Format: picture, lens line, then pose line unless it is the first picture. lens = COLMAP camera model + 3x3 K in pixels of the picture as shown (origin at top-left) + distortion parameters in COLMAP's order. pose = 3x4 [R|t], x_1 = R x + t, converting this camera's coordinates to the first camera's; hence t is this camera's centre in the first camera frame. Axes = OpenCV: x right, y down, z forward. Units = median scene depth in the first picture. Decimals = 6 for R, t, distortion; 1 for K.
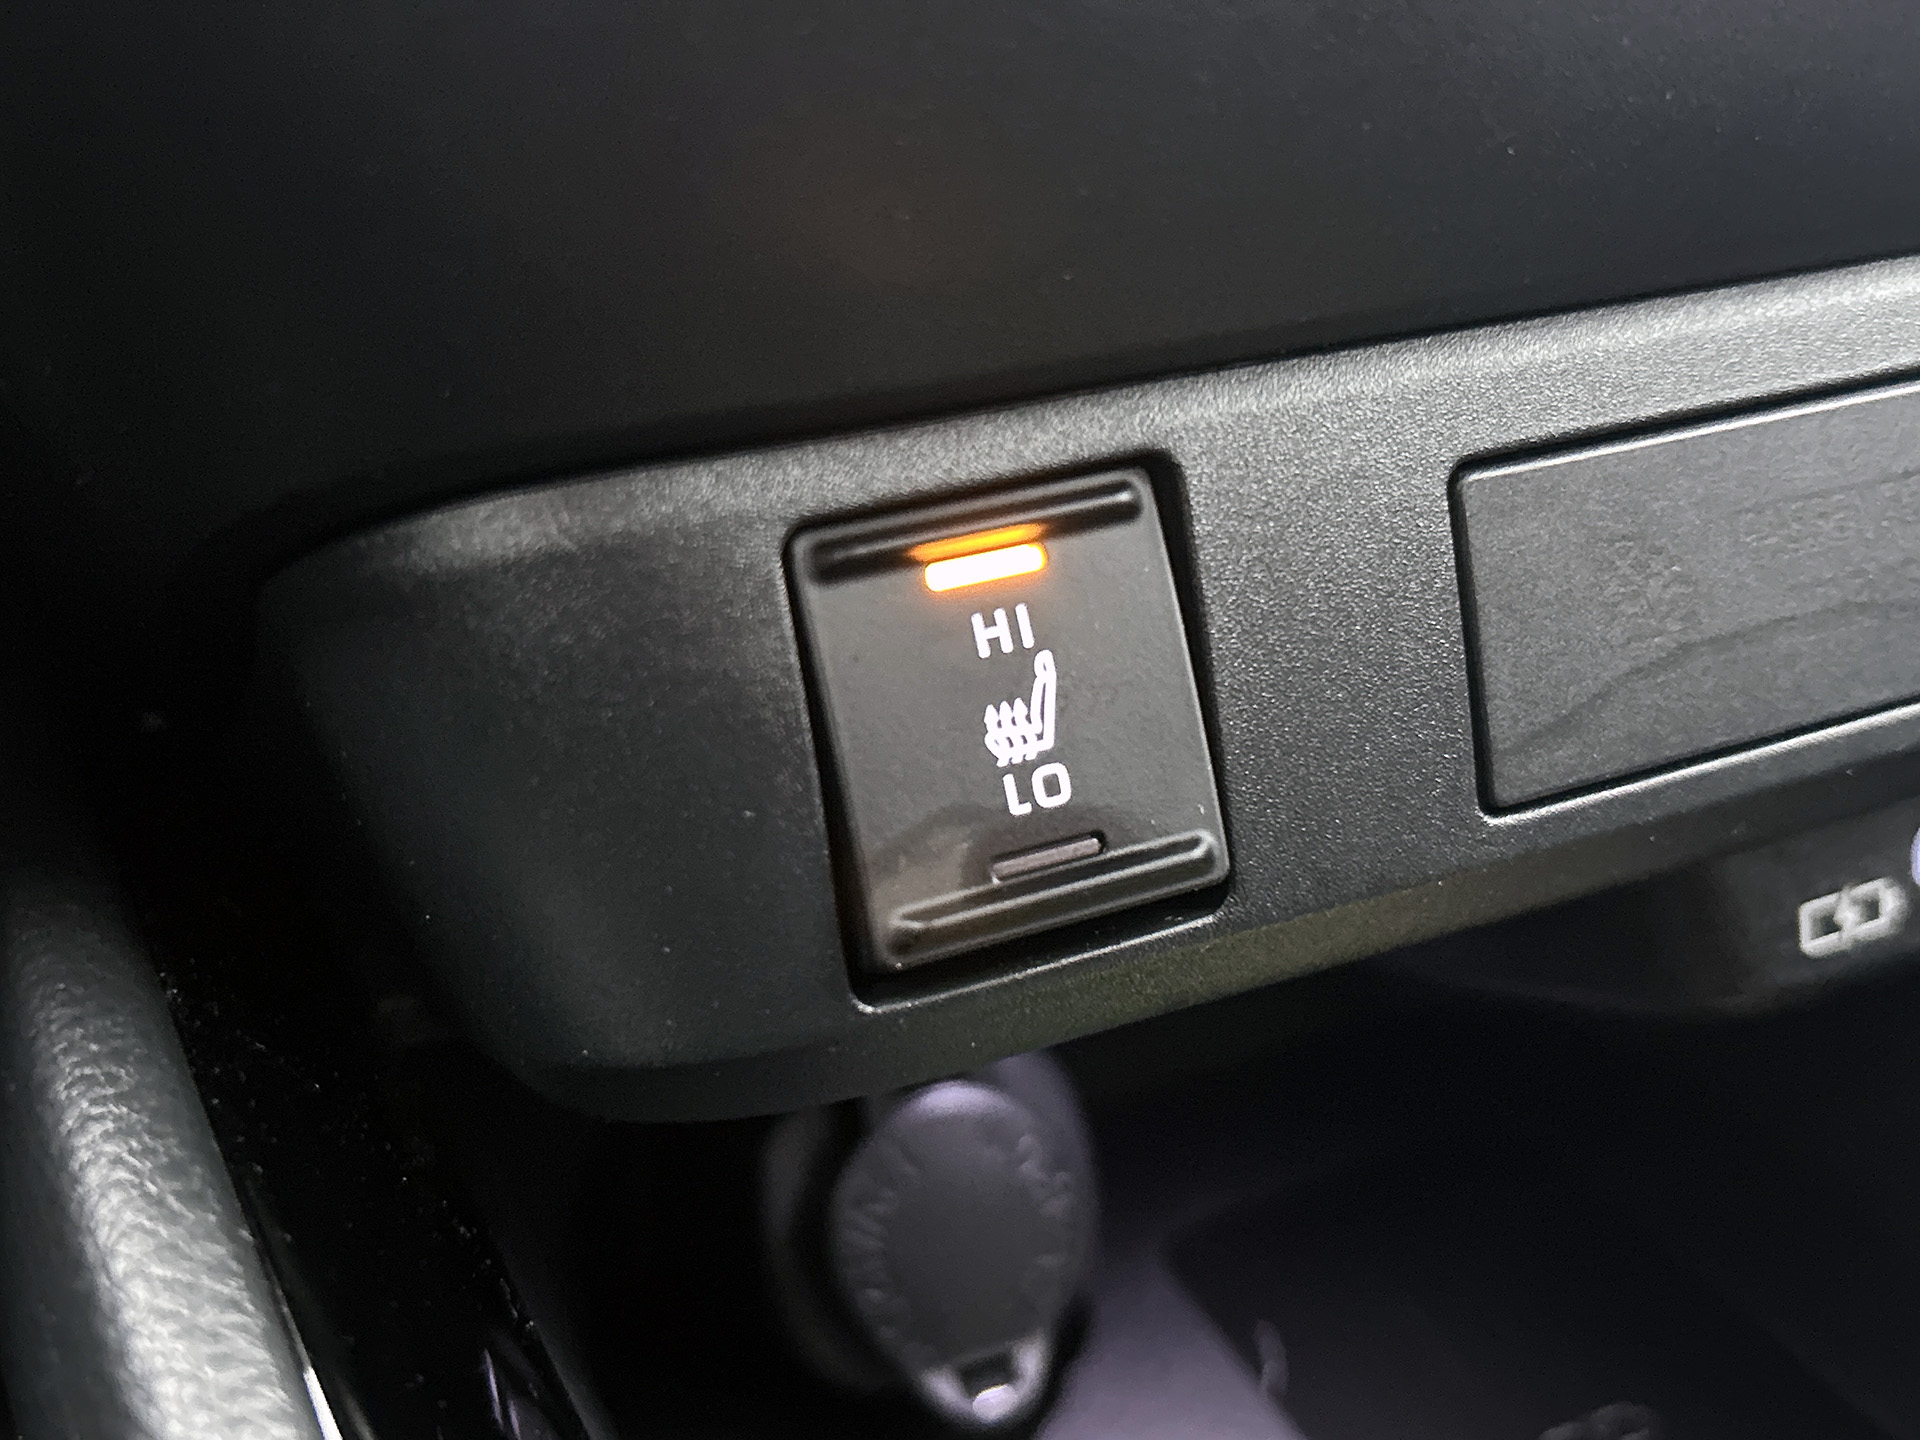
lens RADIAL K [[1978.5, 0, 955.0], [0, 1978.5, 769.1], [0, 0, 1]] dist [-0.001757, -0.004470]
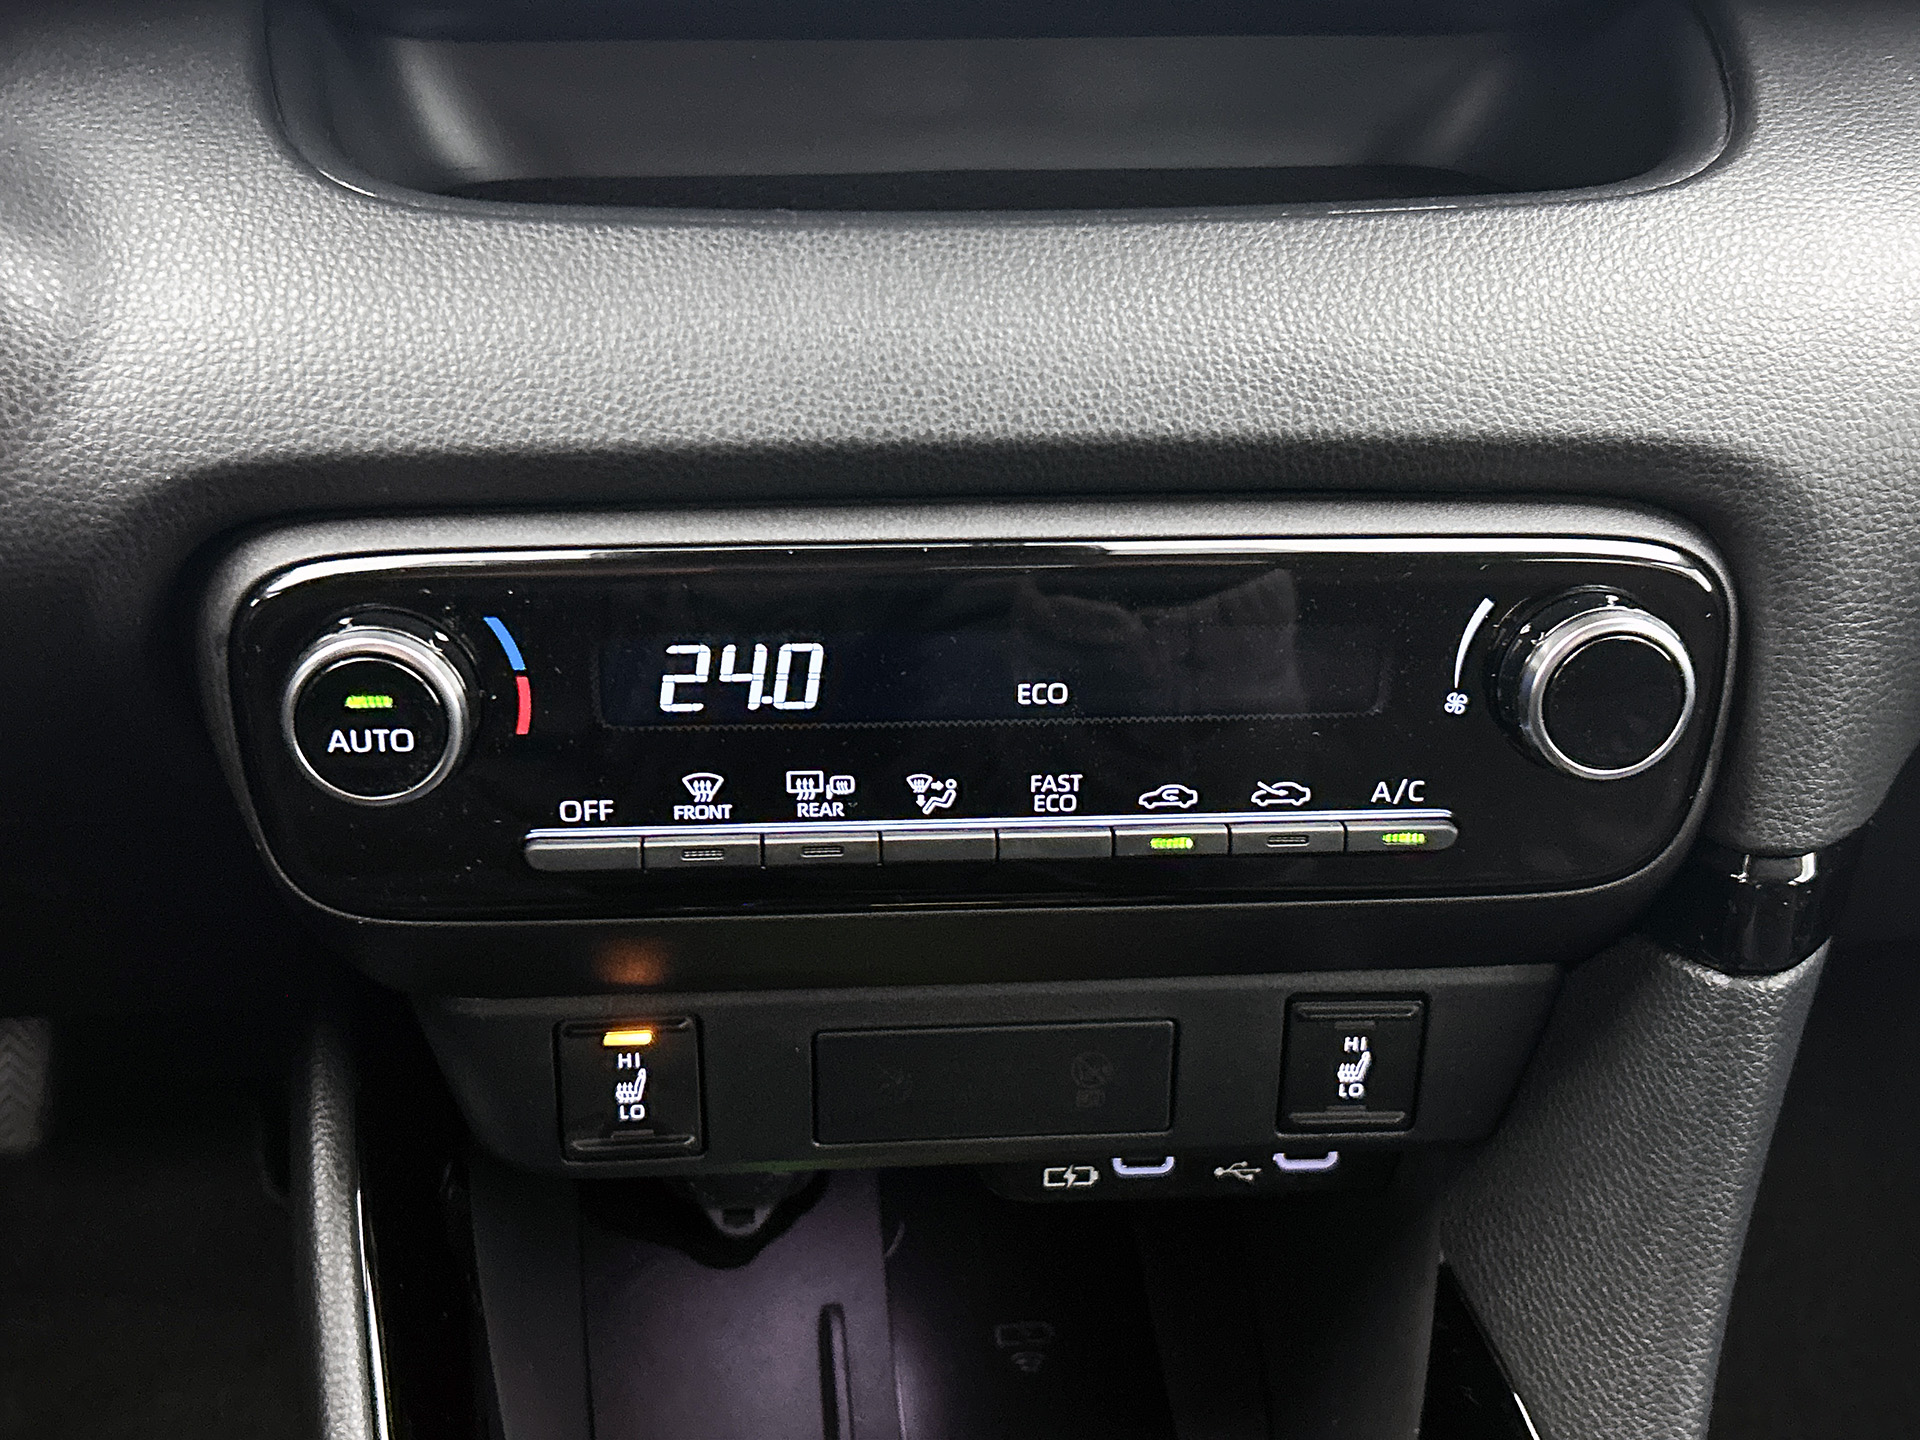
lens RADIAL K [[2075.8, 0, 960.0], [0, 2075.8, 720.0], [0, 0, 1]] dist [0.028520, -0.008626]
pose [[0.948069, 0.257725, -0.186393, 0.928053], [-0.212879, 0.949577, 0.230188, -1.355172], [0.236320, -0.178555, 0.955129, -1.724171]]
